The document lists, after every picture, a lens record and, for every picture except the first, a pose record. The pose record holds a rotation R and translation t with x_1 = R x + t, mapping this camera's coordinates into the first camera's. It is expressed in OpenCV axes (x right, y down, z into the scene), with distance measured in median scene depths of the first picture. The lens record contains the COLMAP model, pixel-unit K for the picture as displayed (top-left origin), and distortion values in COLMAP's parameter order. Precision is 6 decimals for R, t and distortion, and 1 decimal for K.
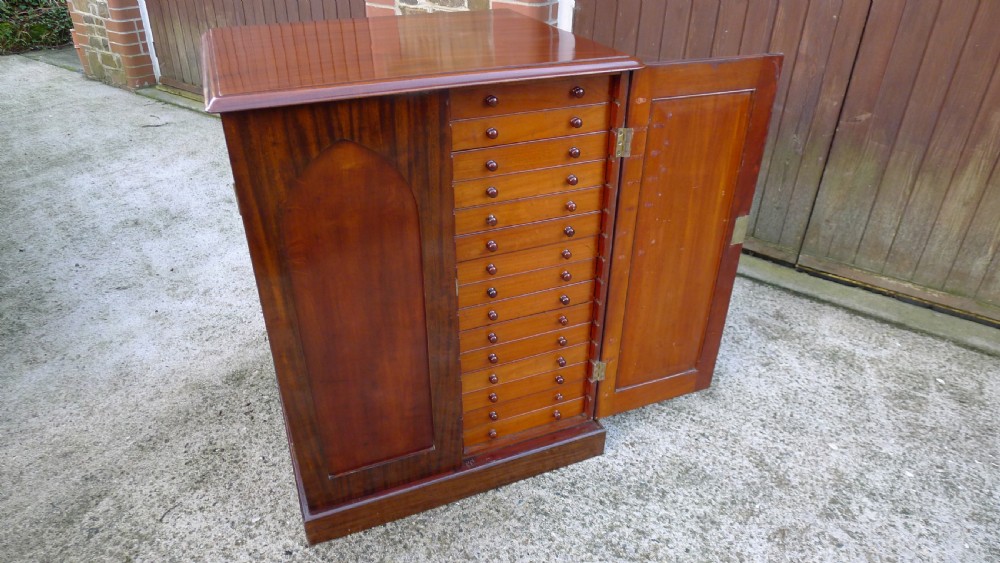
lens RADIAL K [[651.9, 0, 499.6], [0, 651.9, 287.9], [0, 0, 1]] dist [-0.058724, 0.018123]
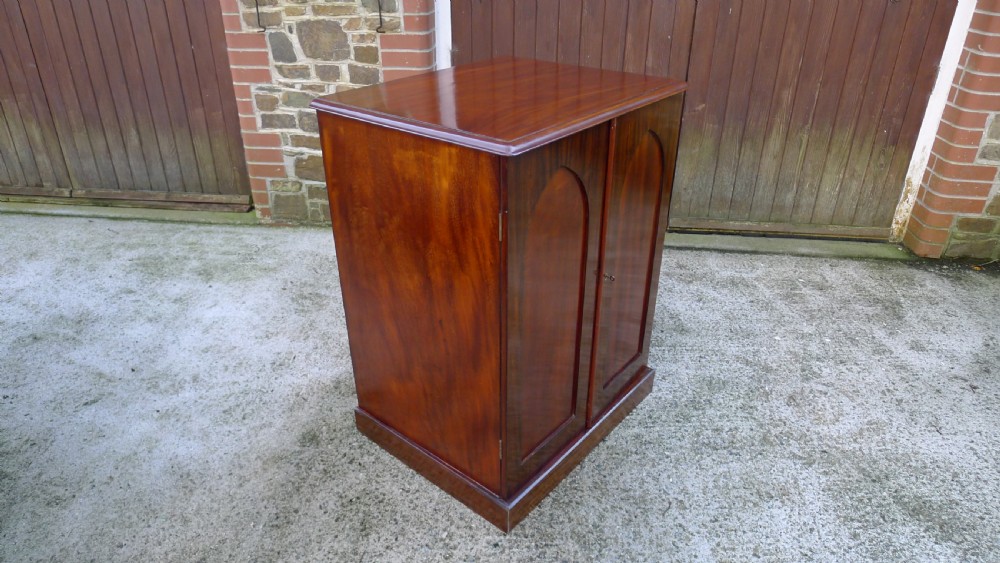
lens RADIAL K [[651.9, 0, 489.7], [0, 651.9, 289.3], [0, 0, 1]] dist [-0.058724, 0.018123]
pose [[0.889160, -0.236193, 0.391927, -0.509208], [0.253538, 0.967294, 0.007738, -0.022620], [-0.380937, 0.092488, 0.919964, -0.054280]]
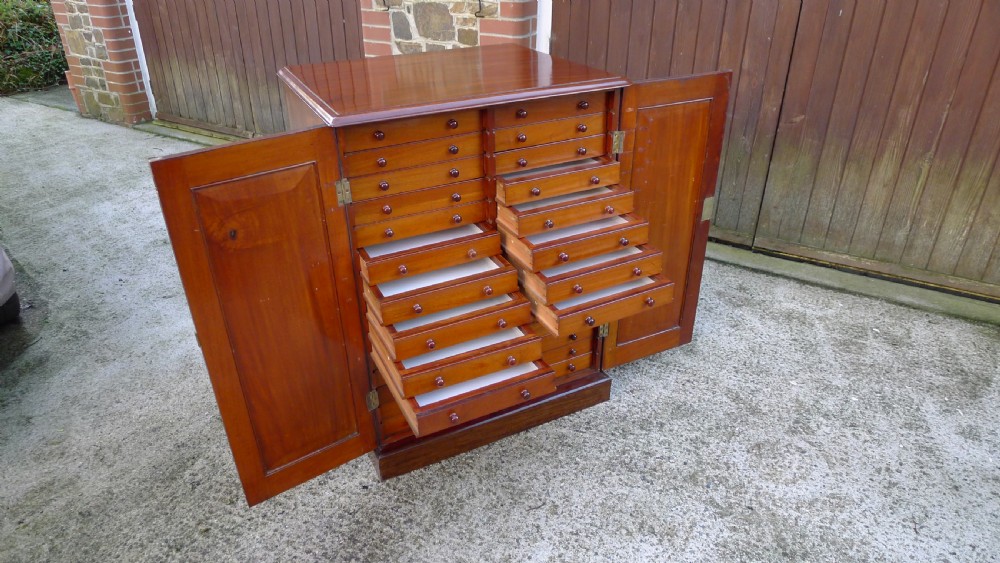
lens RADIAL K [[651.9, 0, 496.2], [0, 651.9, 281.6], [0, 0, 1]] dist [-0.058724, 0.018123]
pose [[0.997022, -0.053922, 0.055135, -0.096187], [0.056318, 0.997492, -0.042878, 0.067856], [-0.052684, 0.045856, 0.997558, -0.192609]]
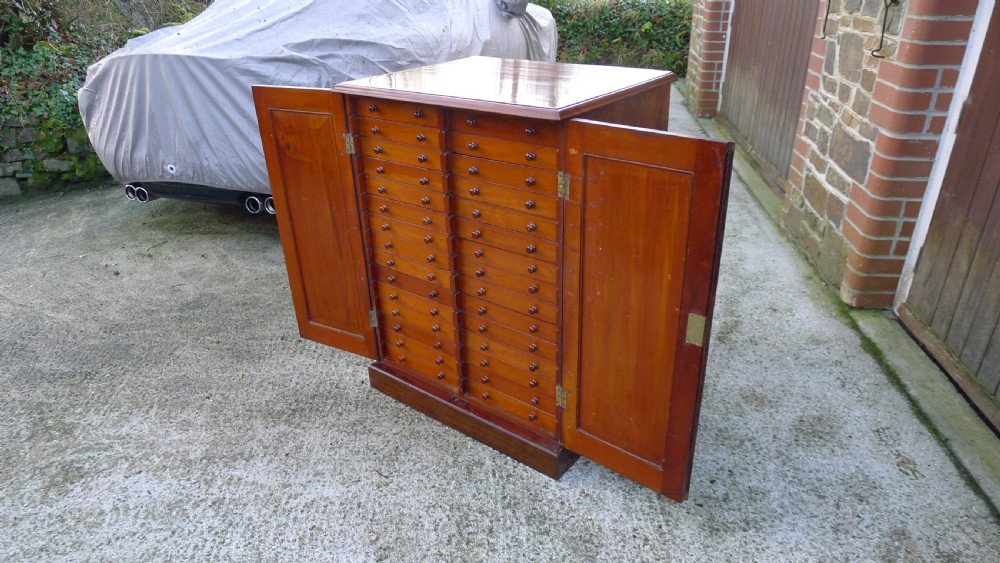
lens RADIAL K [[651.9, 0, 499.5], [0, 651.9, 286.3], [0, 0, 1]] dist [-0.058724, 0.018123]
pose [[0.493564, 0.371191, -0.786519, 0.738211], [-0.428689, 0.890687, 0.151337, -0.129439], [0.756717, 0.262478, 0.598736, 0.191215]]
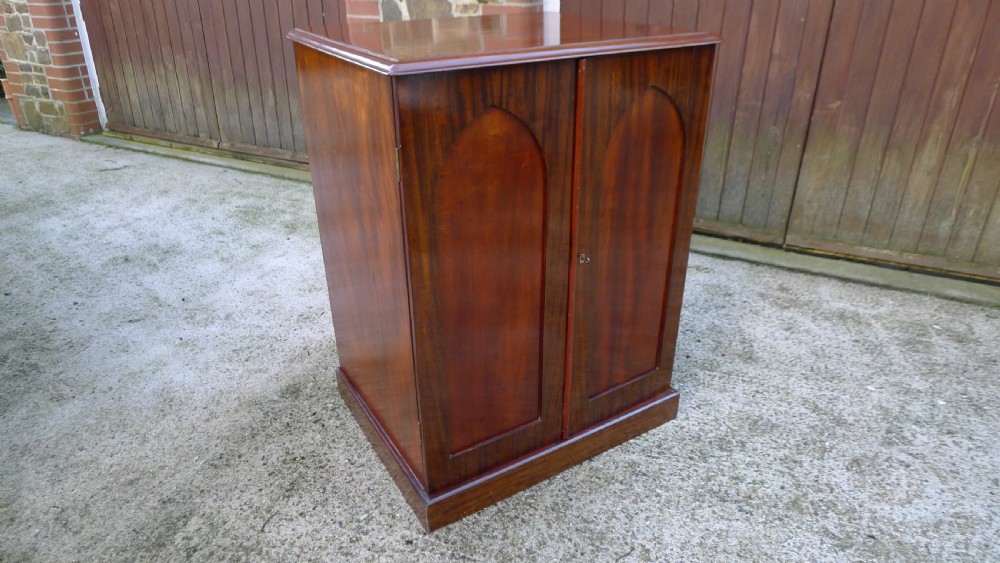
lens RADIAL K [[651.9, 0, 499.2], [0, 651.9, 276.6], [0, 0, 1]] dist [-0.058724, 0.018123]
pose [[0.987529, -0.082880, 0.133859, -0.220039], [0.093804, 0.992572, -0.077470, 0.074993], [-0.126444, 0.089060, 0.987968, -0.020598]]
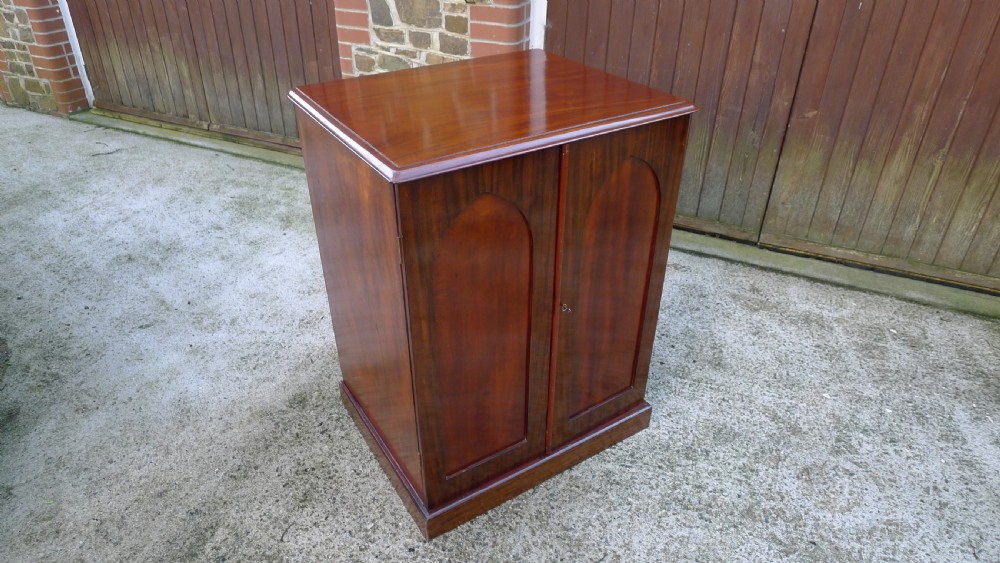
lens RADIAL K [[651.9, 0, 494.6], [0, 651.9, 282.8], [0, 0, 1]] dist [-0.058724, 0.018123]
pose [[0.985470, -0.098577, 0.138315, -0.222957], [0.095921, 0.995056, 0.025759, -0.051758], [-0.140170, -0.012117, 0.990053, -0.101319]]
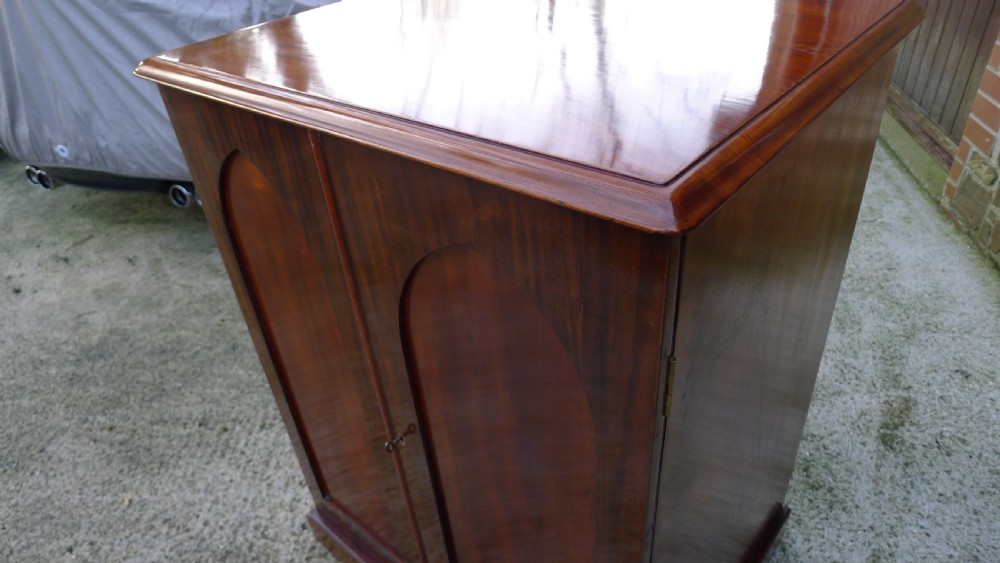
lens RADIAL K [[651.9, 0, 489.4], [0, 651.9, 285.5], [0, 0, 1]] dist [-0.058724, 0.018123]
pose [[0.438464, 0.473083, -0.764161, 0.277194], [-0.395764, 0.865009, 0.308433, -0.238283], [0.806920, 0.167190, 0.566505, 0.464372]]
